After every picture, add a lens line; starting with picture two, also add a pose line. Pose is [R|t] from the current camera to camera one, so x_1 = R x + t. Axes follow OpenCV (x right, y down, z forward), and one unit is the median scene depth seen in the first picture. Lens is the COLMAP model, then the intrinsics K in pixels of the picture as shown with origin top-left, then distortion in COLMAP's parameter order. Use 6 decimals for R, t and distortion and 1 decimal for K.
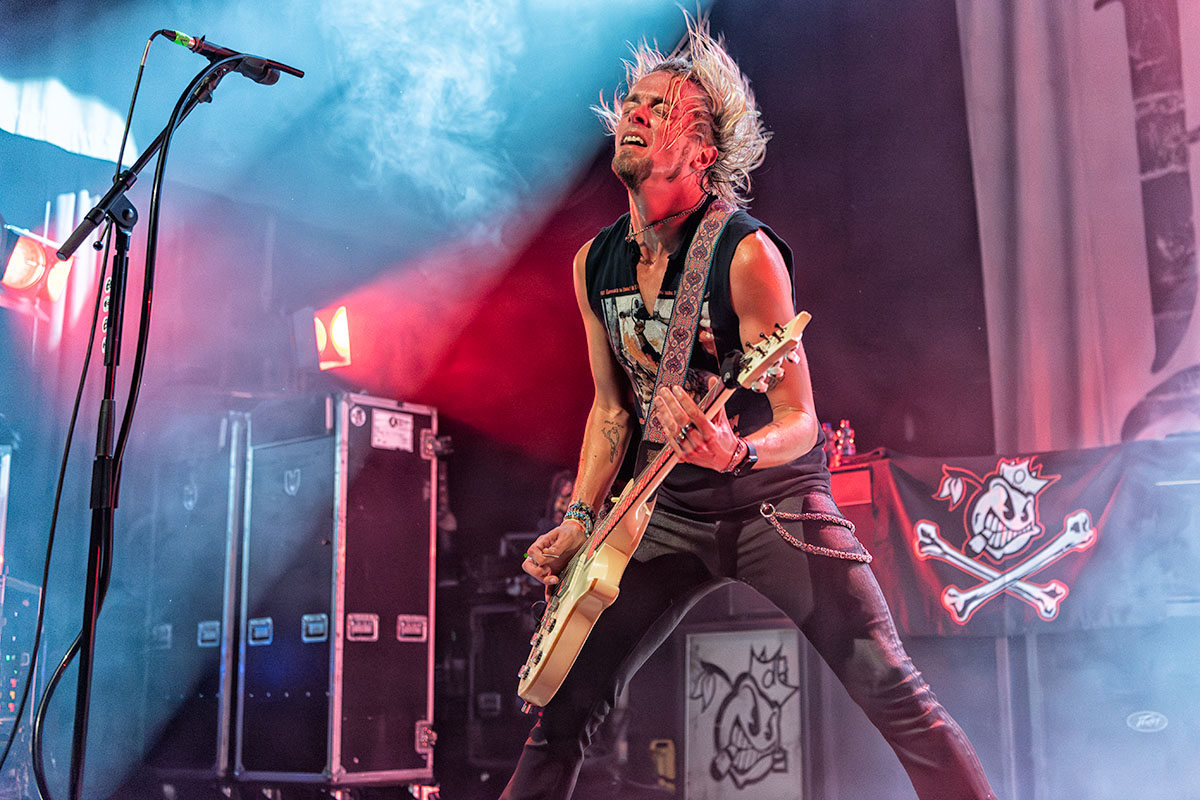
lens RADIAL K [[1538.7, 0, 604.0], [0, 1538.7, 345.8], [0, 0, 1]] dist [-0.006744, 0.031334]
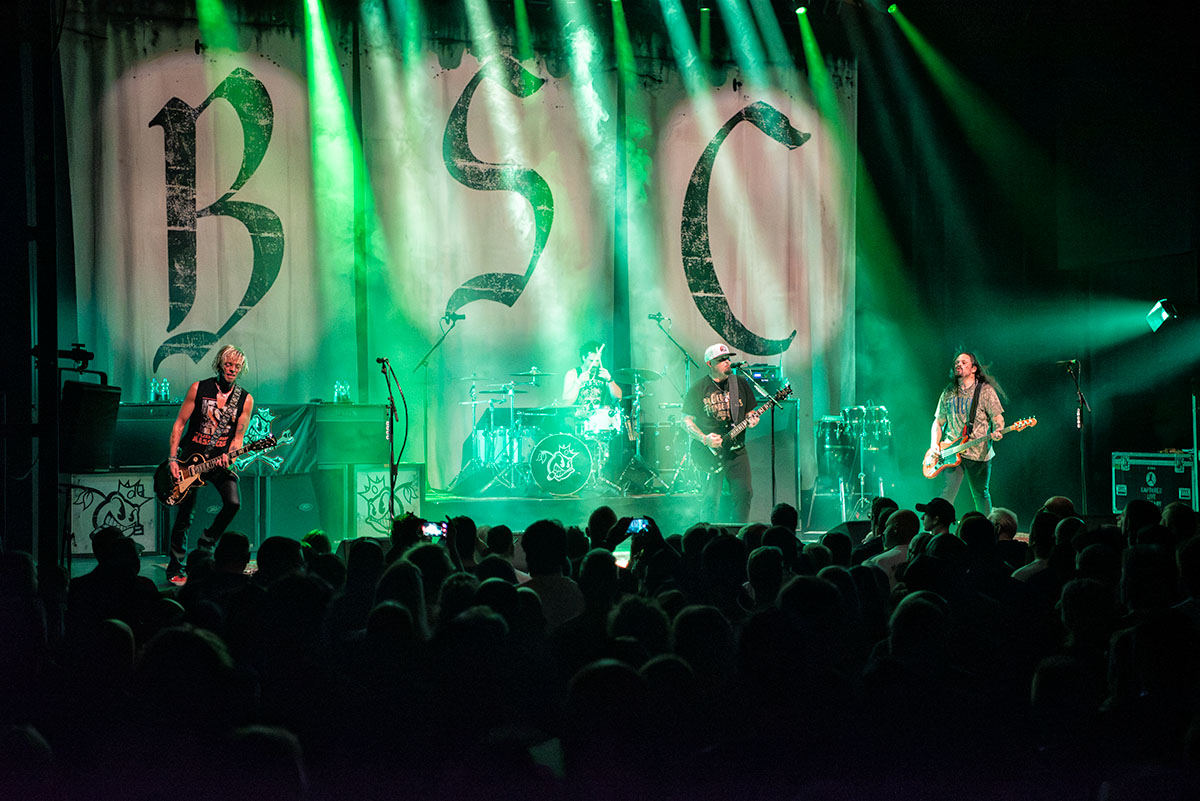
lens RADIAL K [[1907.7, 0, 600.0], [0, 1907.7, 400.5], [0, 0, 1]] dist [0.261334, 0.020904]
pose [[0.480557, 0.009186, 0.876916, -1.984646], [-0.189320, 0.977453, 0.093510, -0.298750], [-0.856285, -0.210954, 0.471460, -0.847720]]
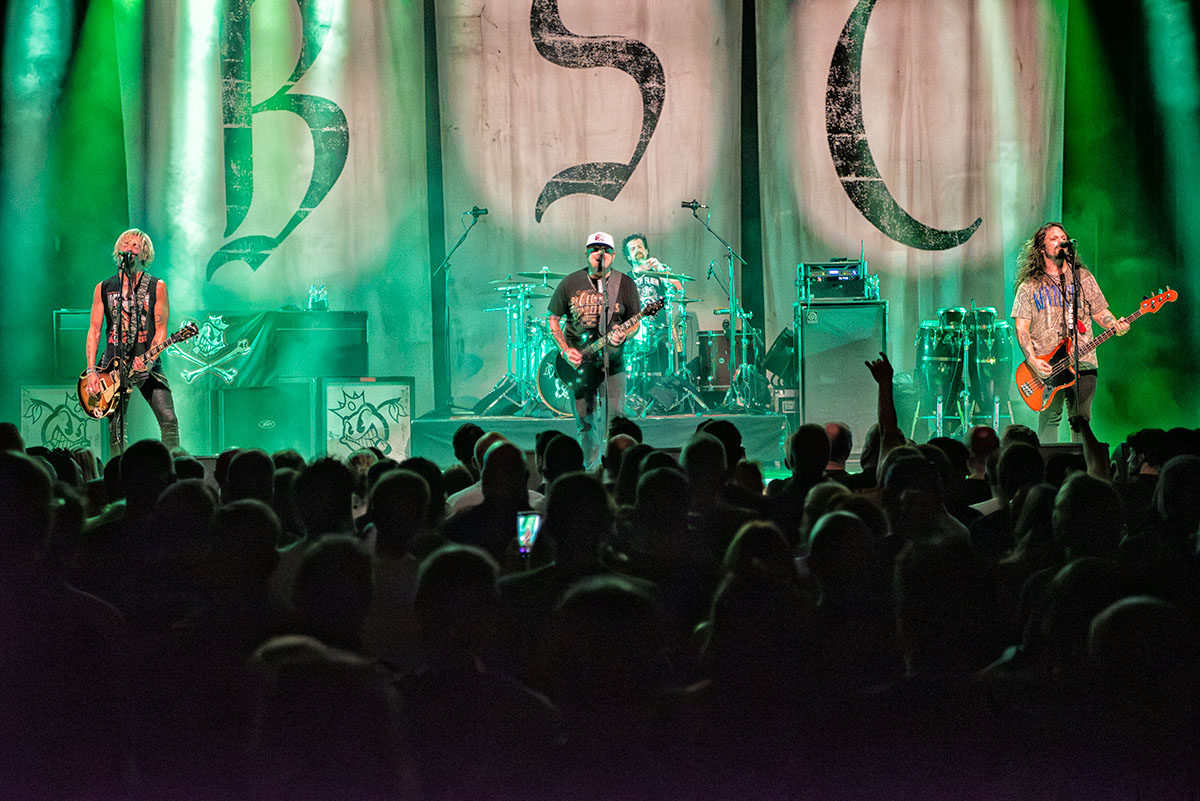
lens RADIAL K [[1907.7, 0, 600.0], [0, 1907.7, 400.5], [0, 0, 1]] dist [0.261334, 0.020904]
pose [[0.768850, -0.022181, 0.639045, -1.011206], [-0.133314, 0.971876, 0.194126, -0.389202], [-0.625378, -0.234447, 0.744269, -1.364838]]
